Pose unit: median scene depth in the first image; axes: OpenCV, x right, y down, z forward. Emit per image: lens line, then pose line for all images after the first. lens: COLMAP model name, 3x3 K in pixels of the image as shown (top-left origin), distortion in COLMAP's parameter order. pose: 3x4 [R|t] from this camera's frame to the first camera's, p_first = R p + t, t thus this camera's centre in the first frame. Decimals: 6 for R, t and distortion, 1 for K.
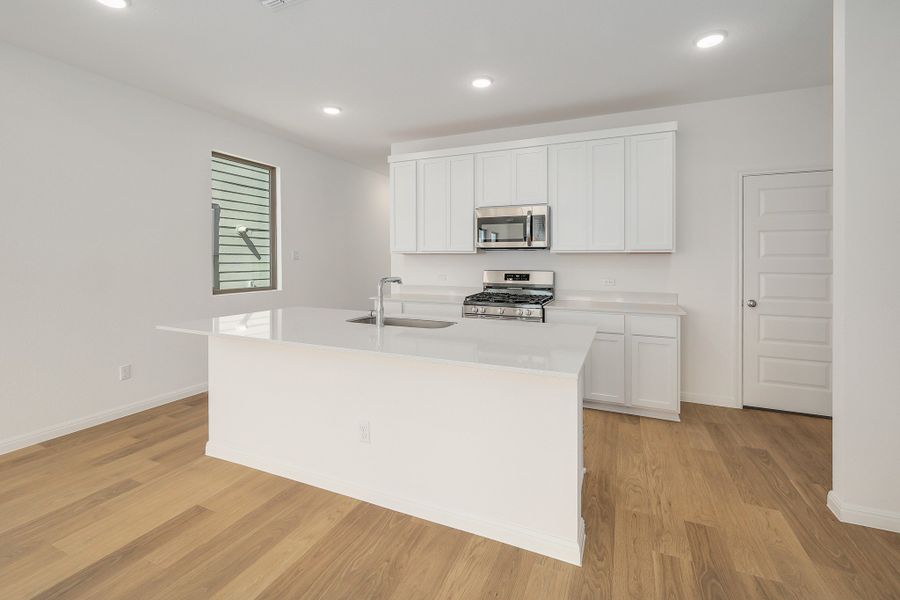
lens RADIAL K [[399.4, 0, 455.2], [0, 399.4, 256.1], [0, 0, 1]] dist [-0.000322, -0.000163]
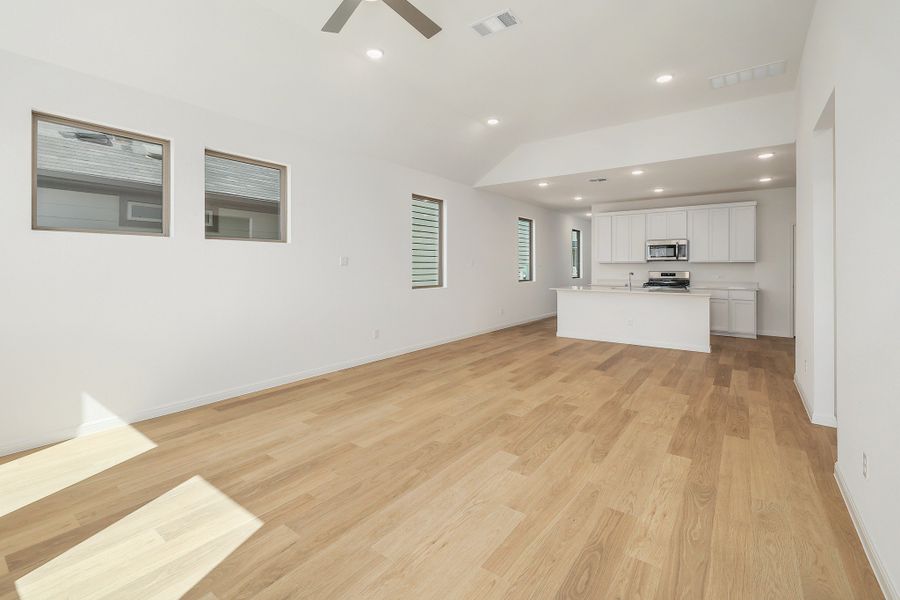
lens RADIAL K [[398.5, 0, 448.0], [0, 398.5, 263.8], [0, 0, 1]] dist [0.000081, -0.000033]
pose [[0.973398, -0.002344, -0.229111, -0.493771], [0.001113, 0.999984, -0.005500, 0.008028], [0.229120, 0.005099, 0.973385, -1.271361]]
